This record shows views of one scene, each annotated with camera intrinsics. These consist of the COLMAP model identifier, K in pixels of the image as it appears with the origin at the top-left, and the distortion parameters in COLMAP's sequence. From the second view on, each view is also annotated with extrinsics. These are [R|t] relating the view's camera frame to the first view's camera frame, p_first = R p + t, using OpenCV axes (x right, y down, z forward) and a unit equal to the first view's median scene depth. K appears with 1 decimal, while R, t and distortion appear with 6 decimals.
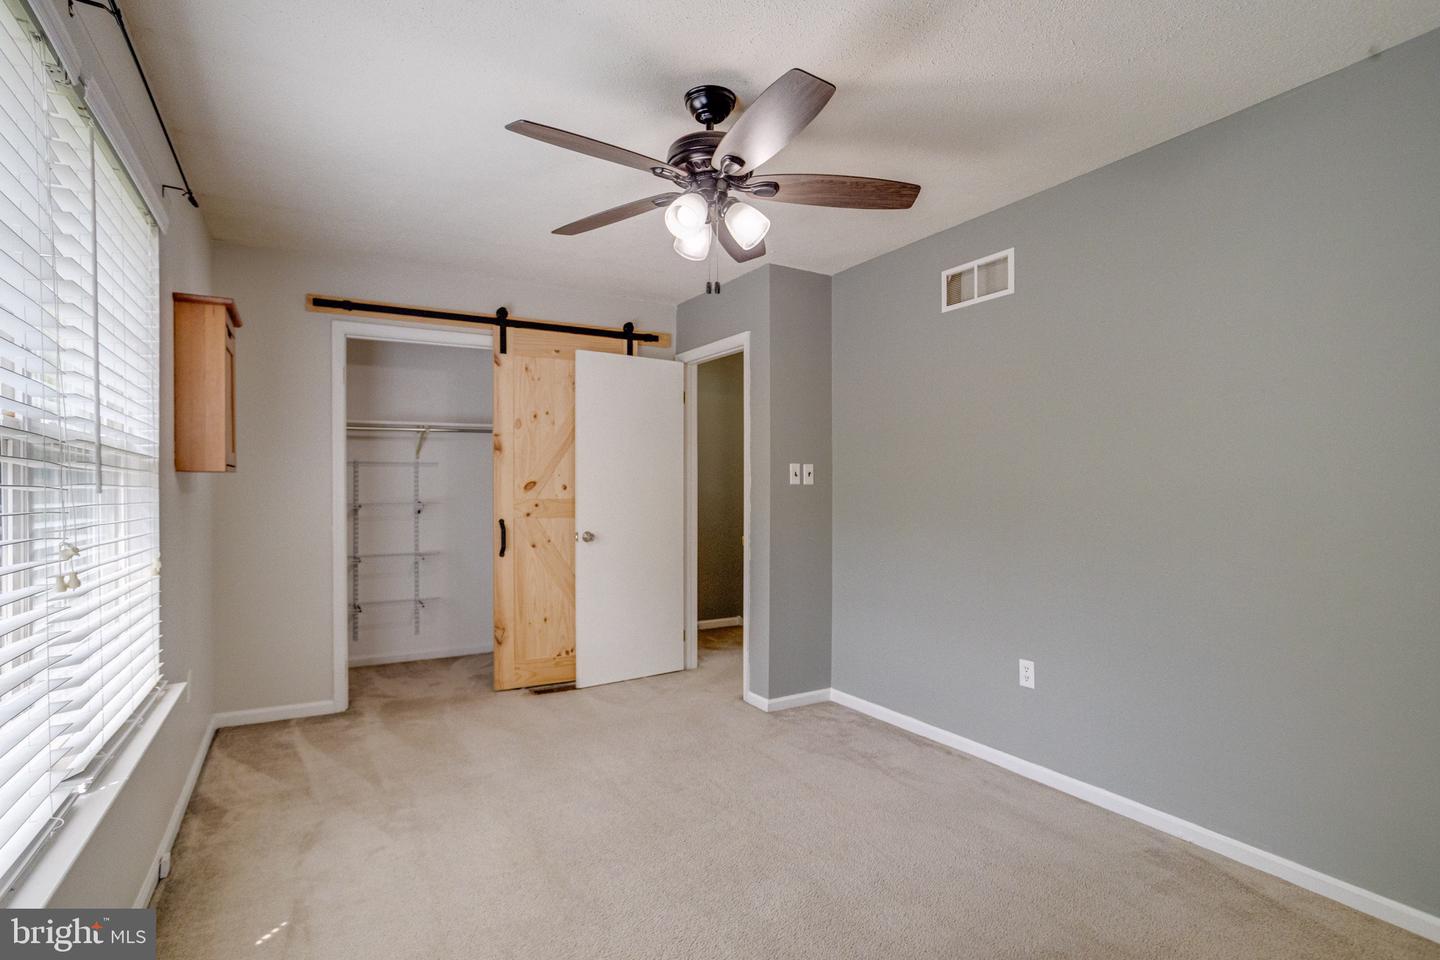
lens RADIAL K [[712.6, 0, 698.2], [0, 712.6, 488.5], [0, 0, 1]] dist [-0.056597, 0.052482]
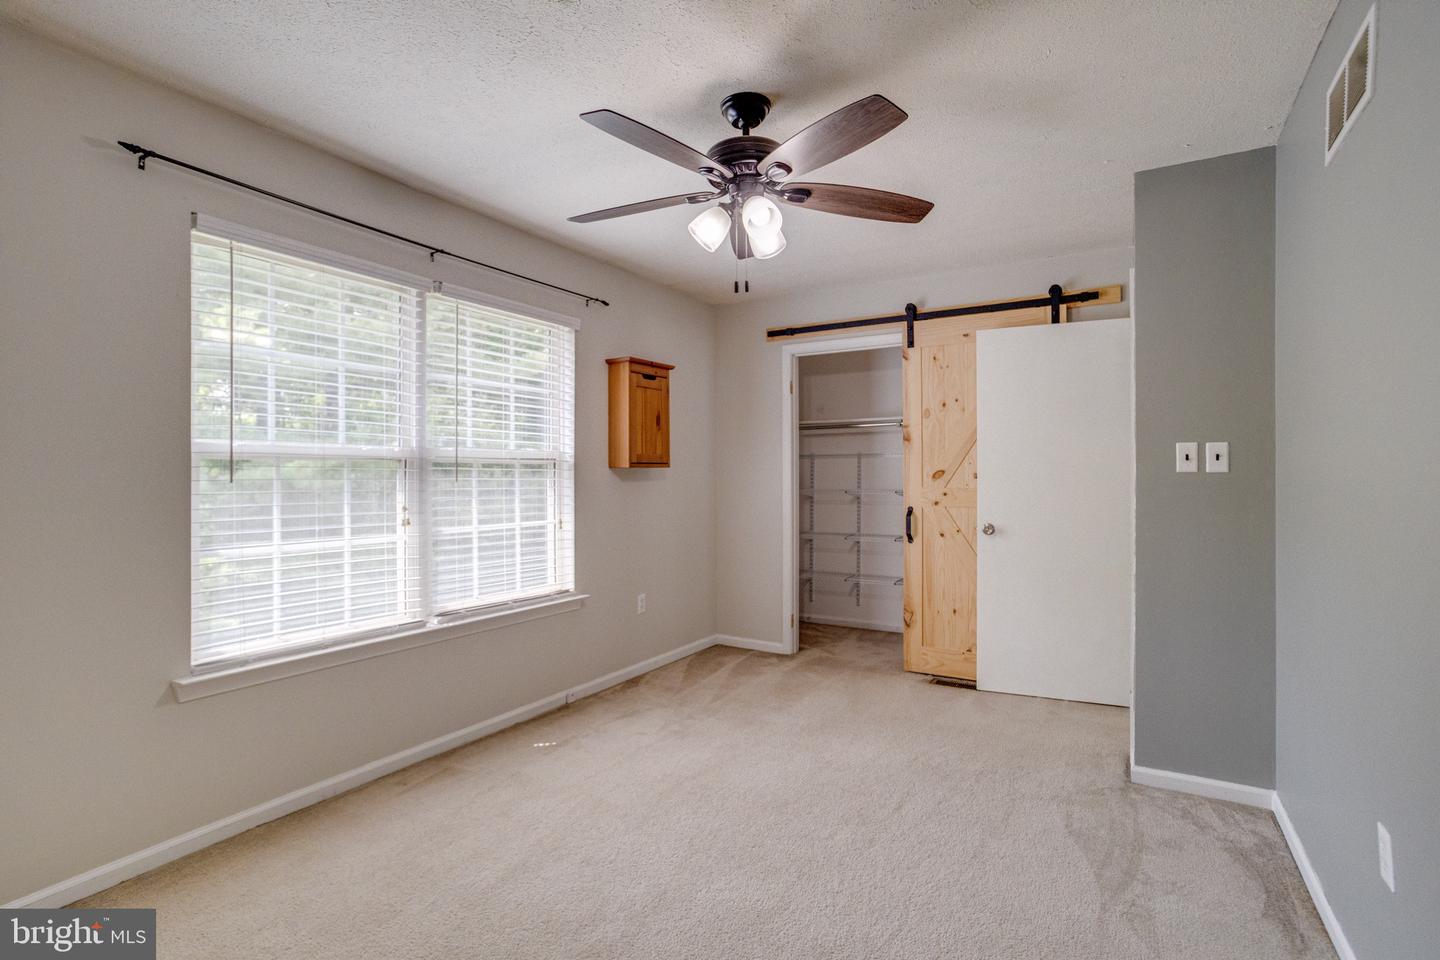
lens RADIAL K [[702.6, 0, 730.3], [0, 702.6, 475.7], [0, 0, 1]] dist [-0.043023, 0.029666]
pose [[0.491878, -0.000952, -0.870663, 0.506051], [0.001227, 0.999999, -0.000401, -0.002634], [0.870663, -0.000871, 0.491879, 0.274682]]
